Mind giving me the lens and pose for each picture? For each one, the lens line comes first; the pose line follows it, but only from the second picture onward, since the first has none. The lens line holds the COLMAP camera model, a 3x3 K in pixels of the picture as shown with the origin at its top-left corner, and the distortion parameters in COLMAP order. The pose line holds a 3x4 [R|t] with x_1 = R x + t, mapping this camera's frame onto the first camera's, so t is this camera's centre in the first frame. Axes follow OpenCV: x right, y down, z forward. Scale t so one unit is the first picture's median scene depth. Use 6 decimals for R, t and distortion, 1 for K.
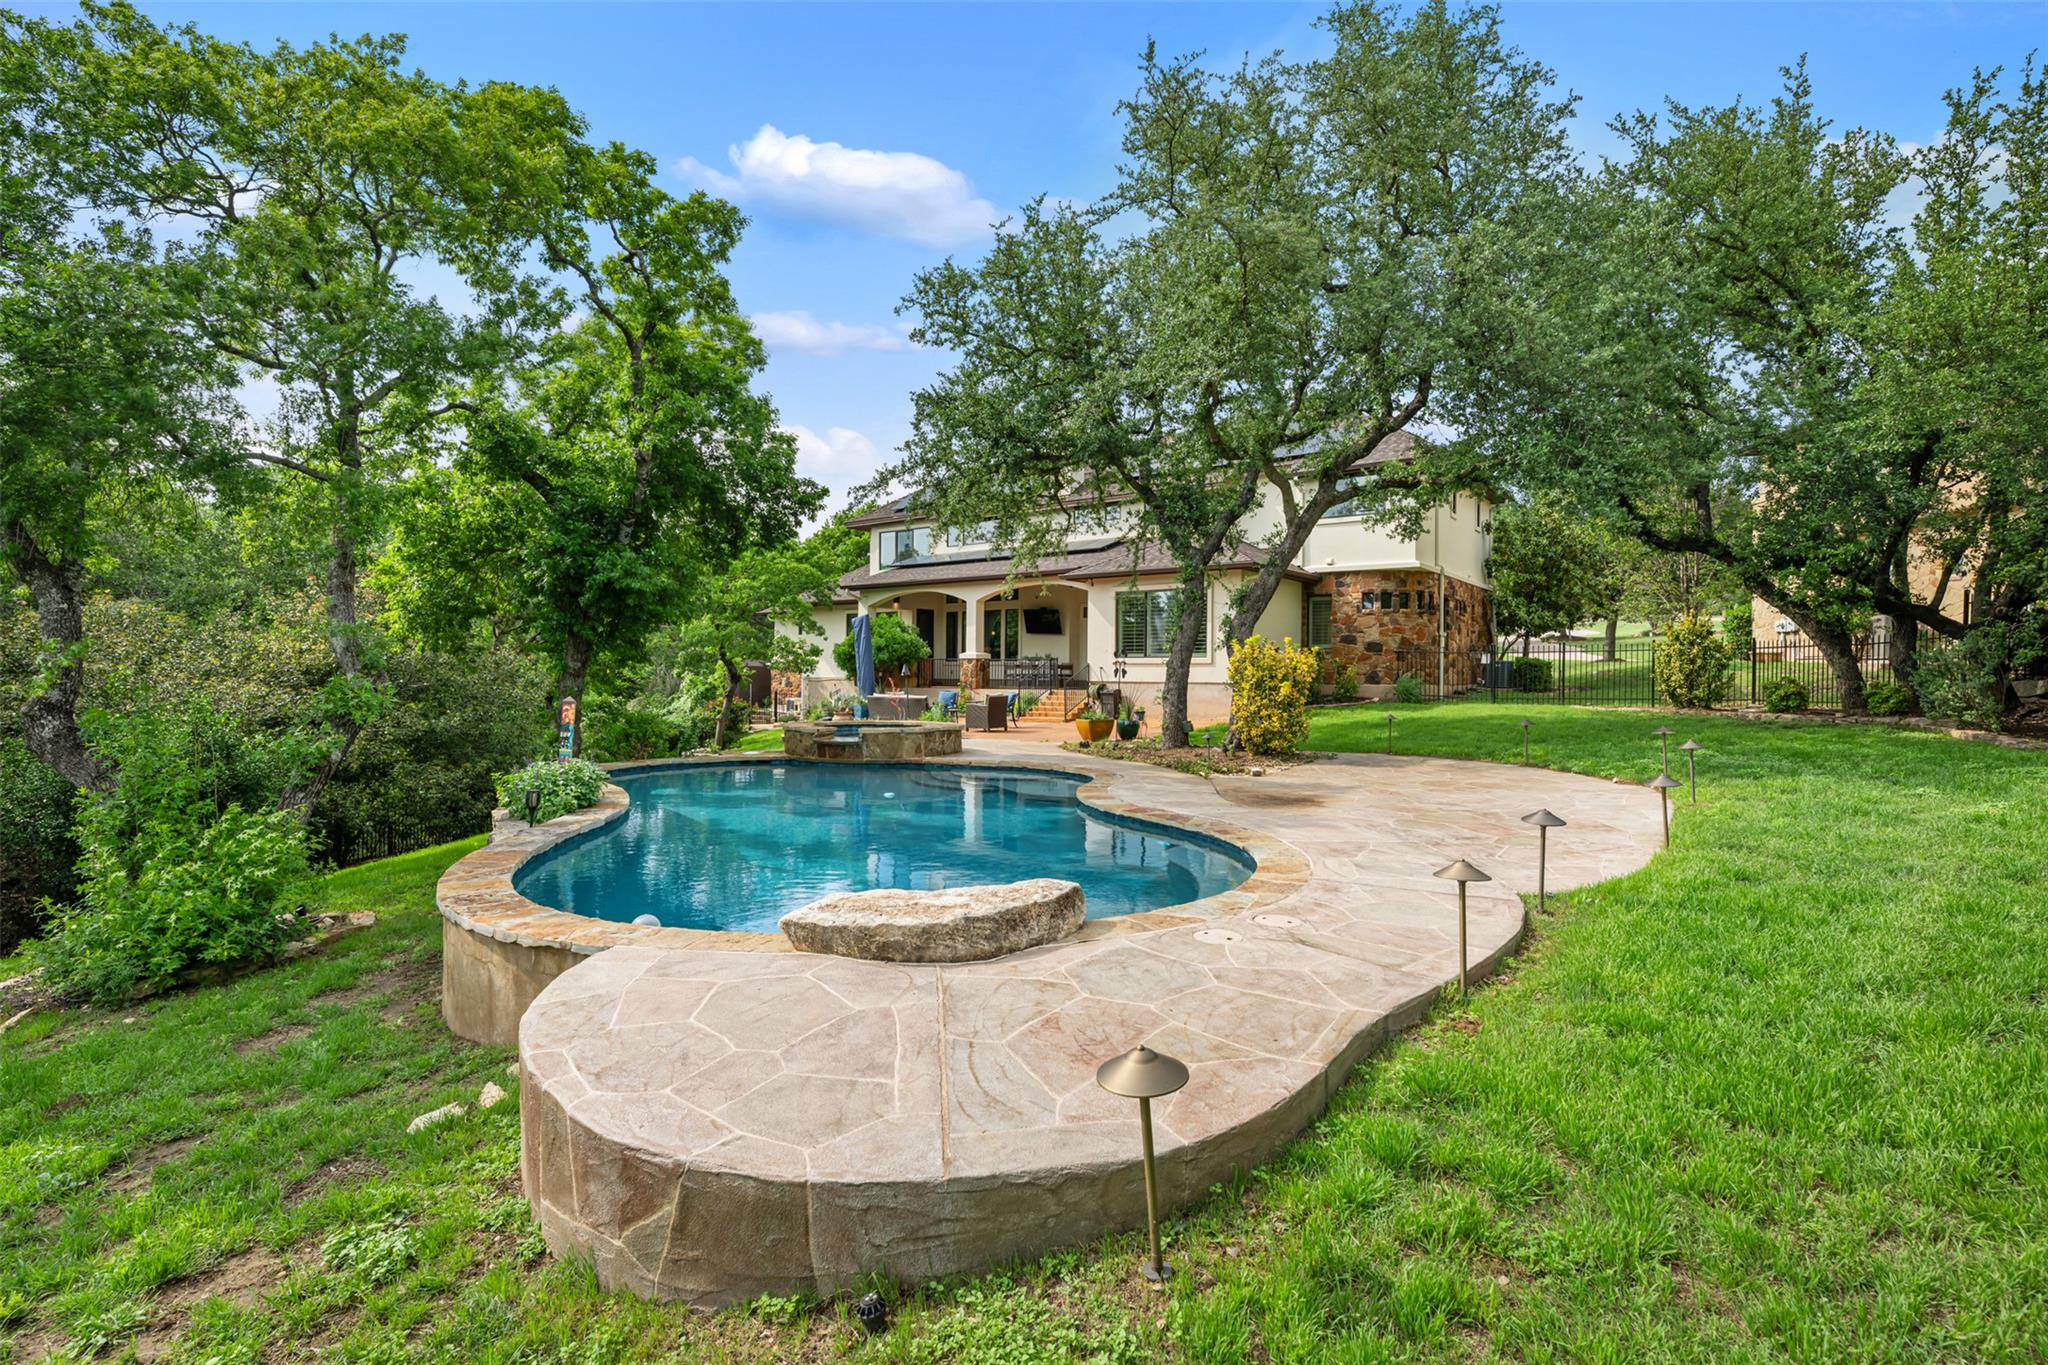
lens RADIAL K [[1048.3, 0, 1024.0], [0, 1048.3, 682.5], [0, 0, 1]] dist [0.000306, 0.000010]
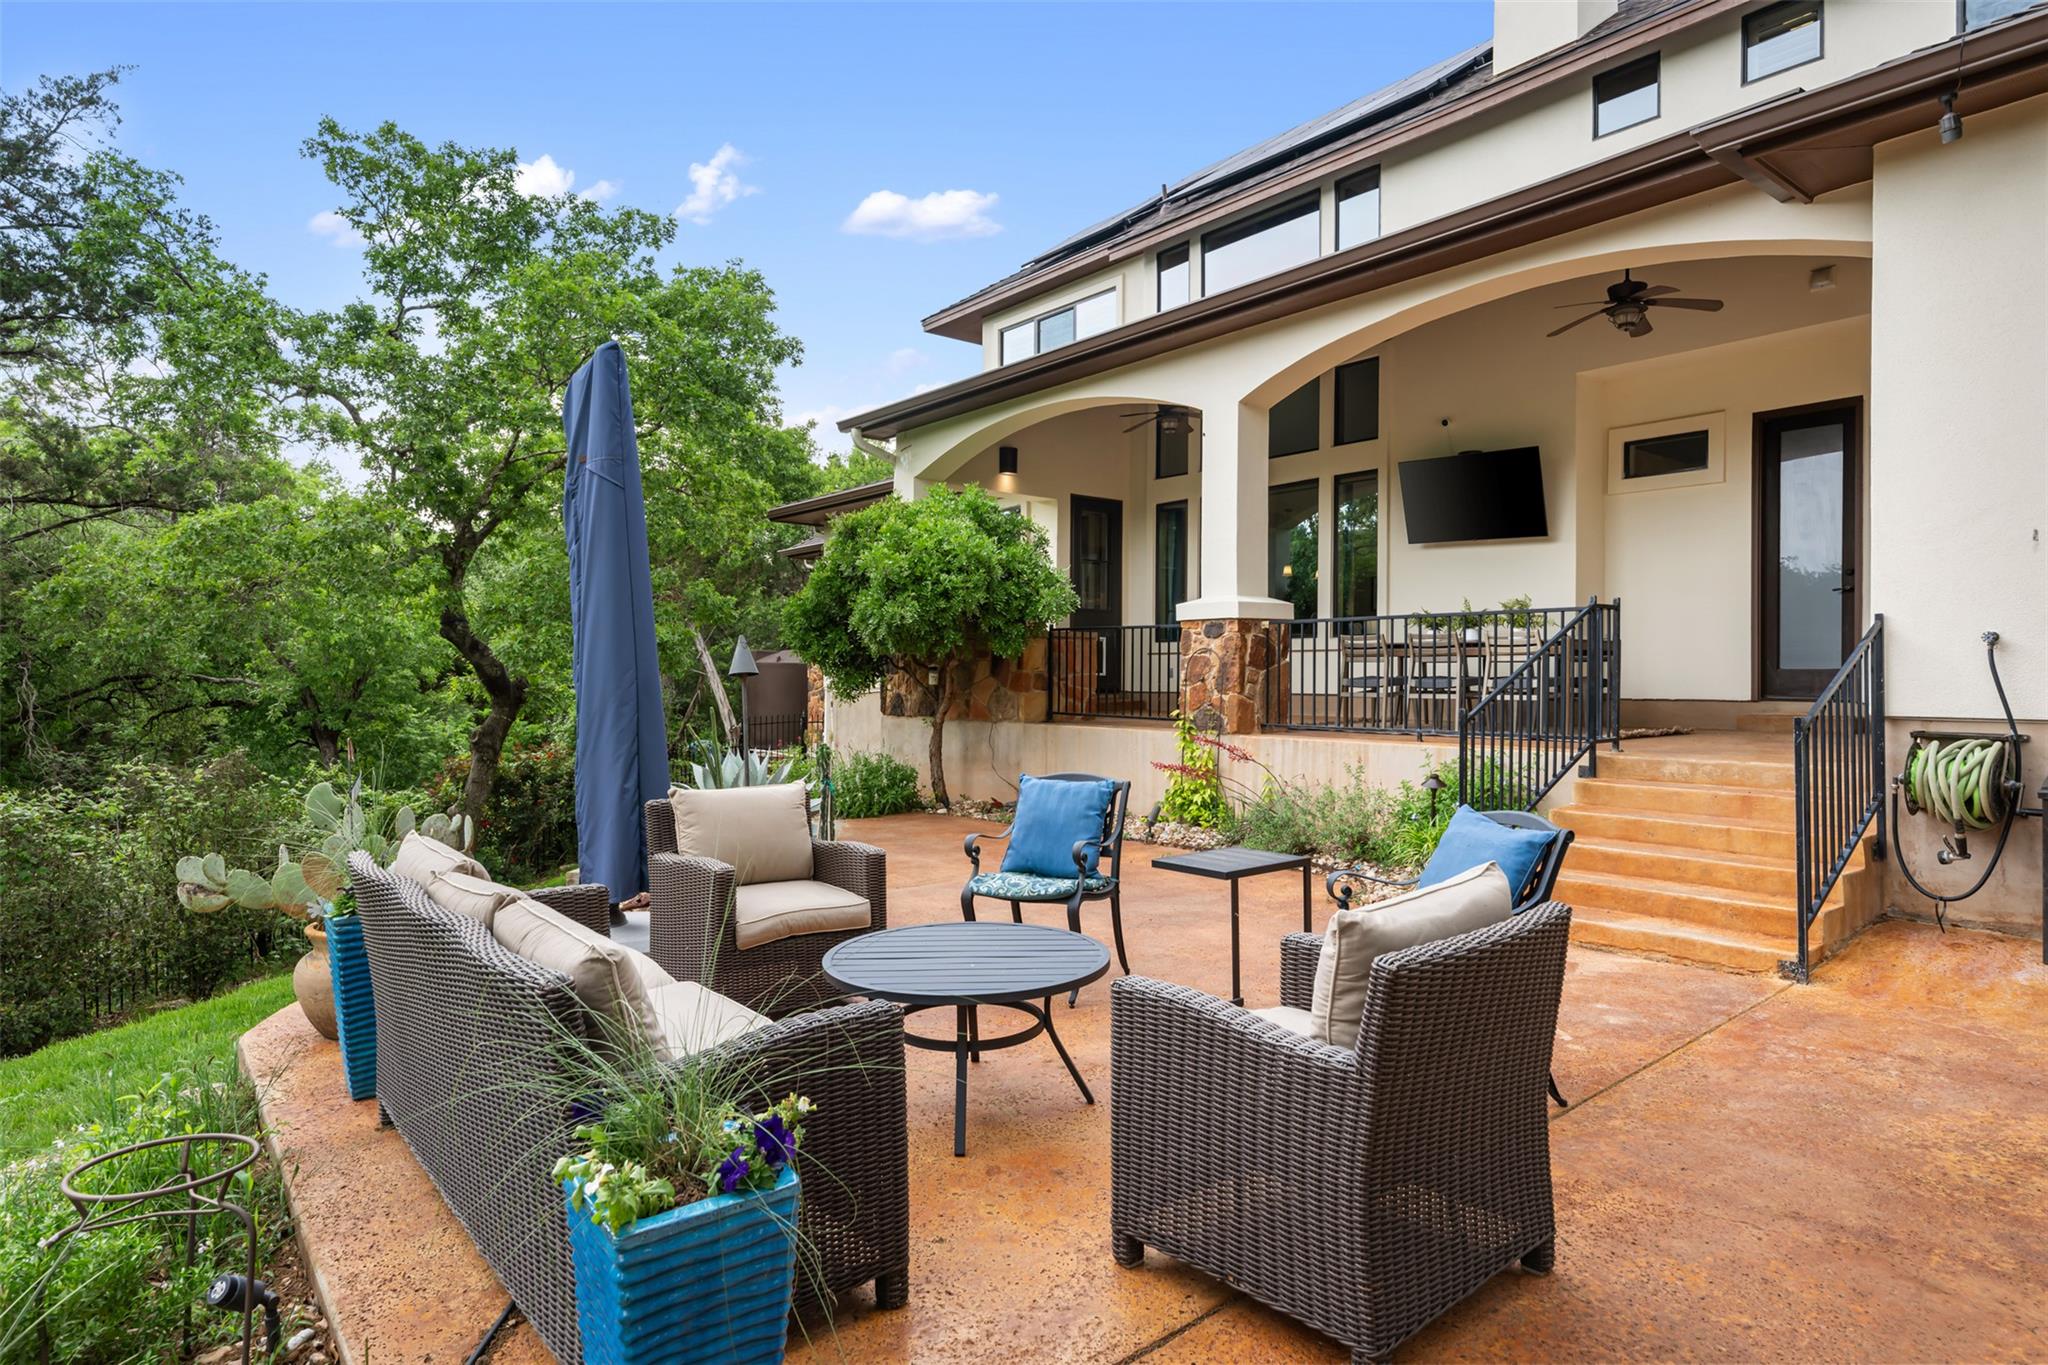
lens RADIAL K [[1137.7, 0, 1024.0], [0, 1137.7, 682.5], [0, 0, 1]] dist [0.004132, 0.000578]
pose [[0.969785, -0.005034, -0.243910, -0.027521], [0.005494, 0.999984, 0.001204, -0.008040], [0.243900, -0.002508, 0.969797, 0.704836]]
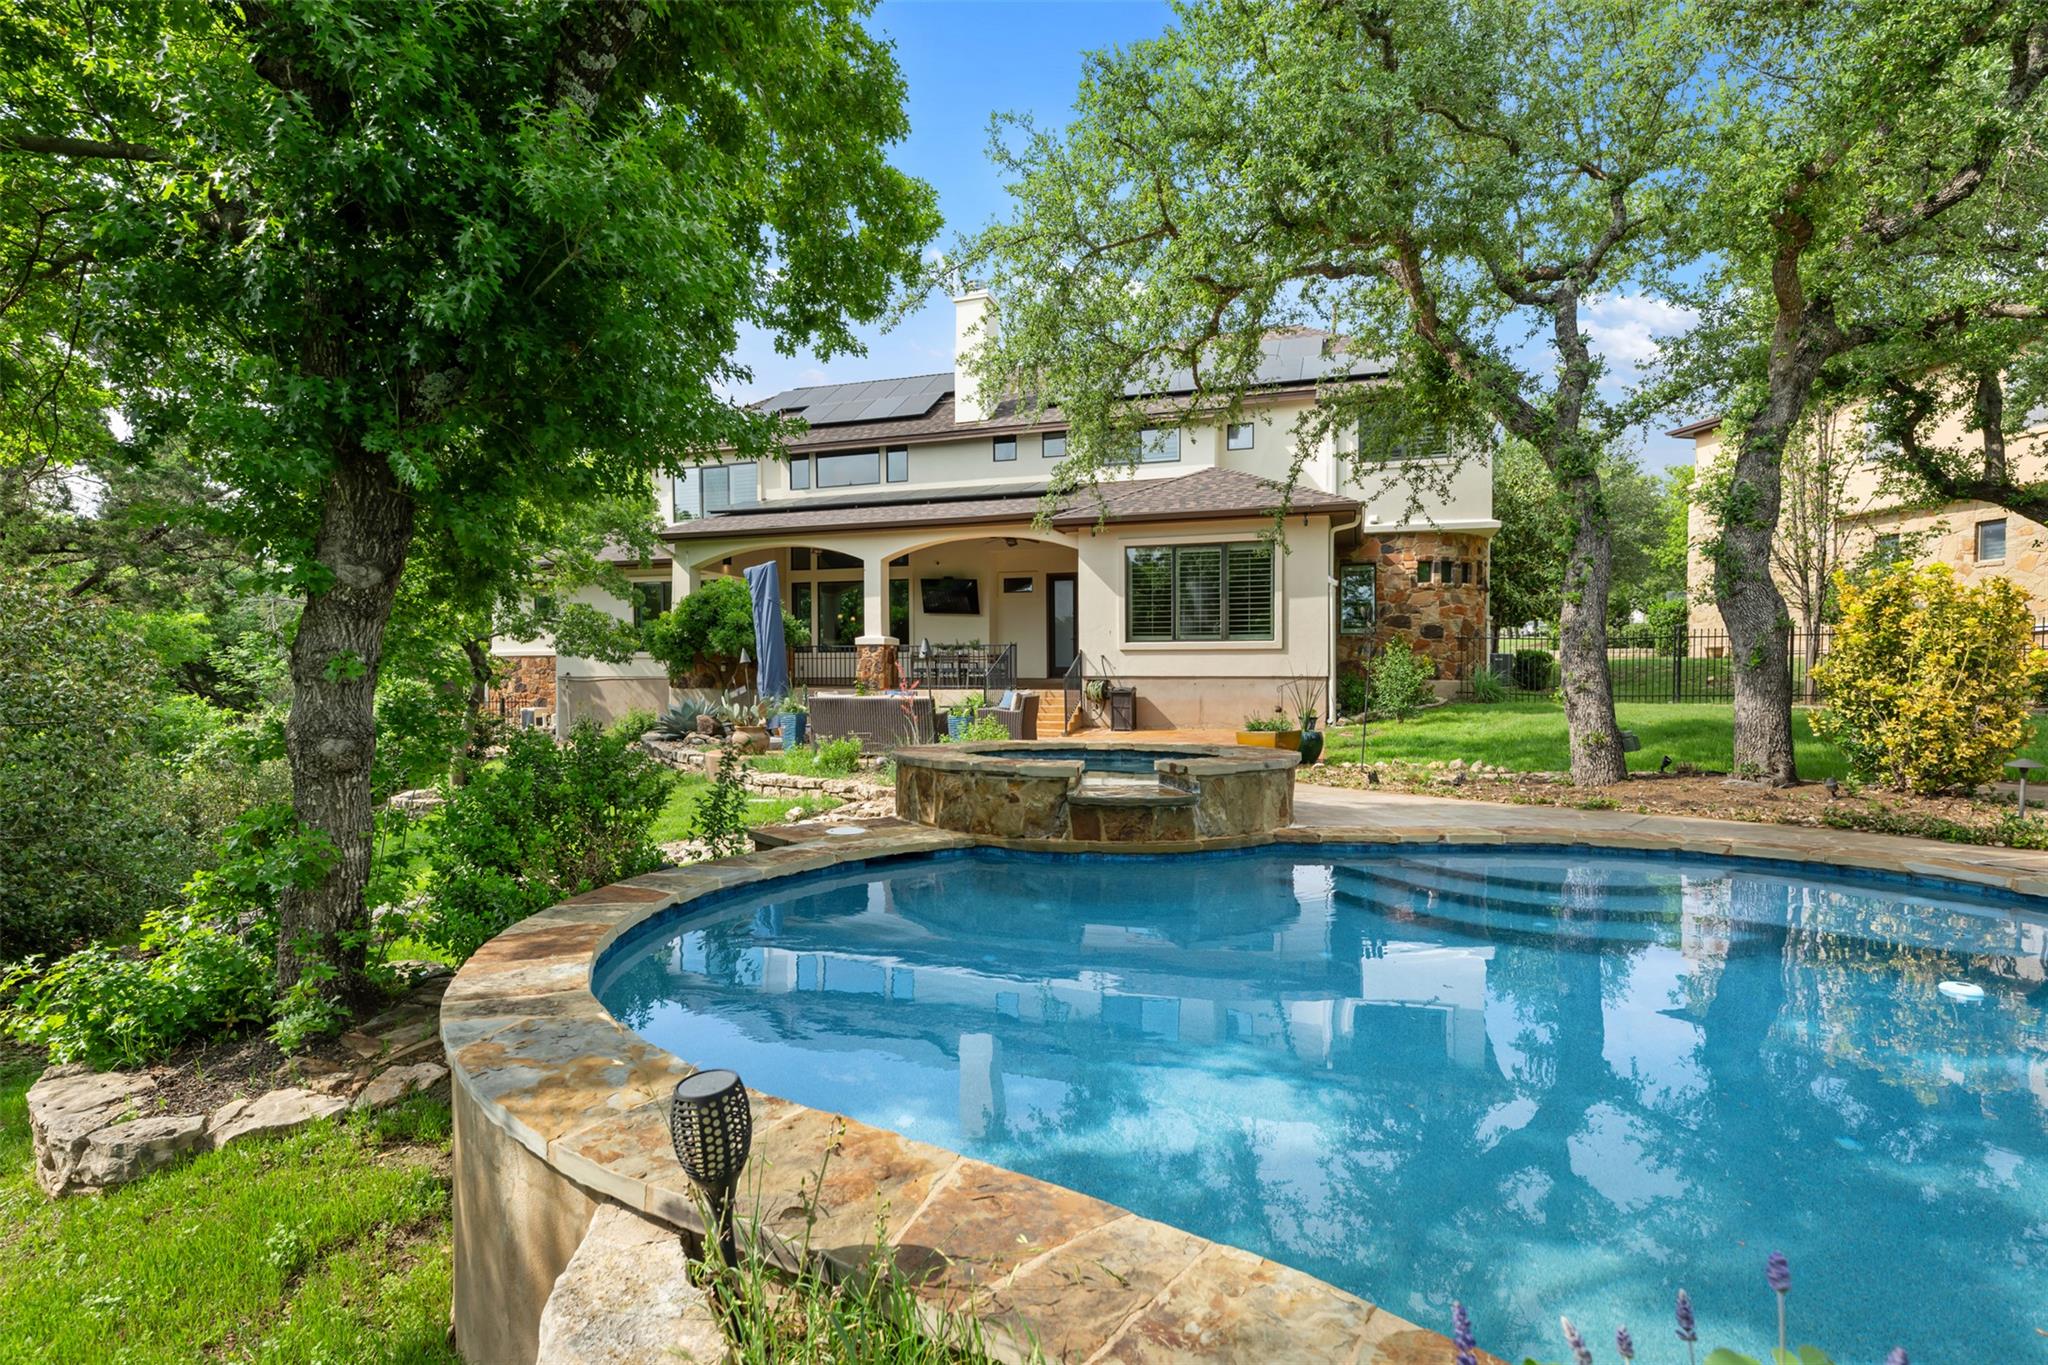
lens RADIAL K [[1048.3, 0, 1024.0], [0, 1048.3, 682.5], [0, 0, 1]] dist [0.000306, 0.000010]
pose [[0.949333, -0.001951, 0.314266, -0.171591], [0.005407, 0.999934, -0.010127, 0.008593], [-0.314226, 0.011313, 0.949281, 0.323437]]
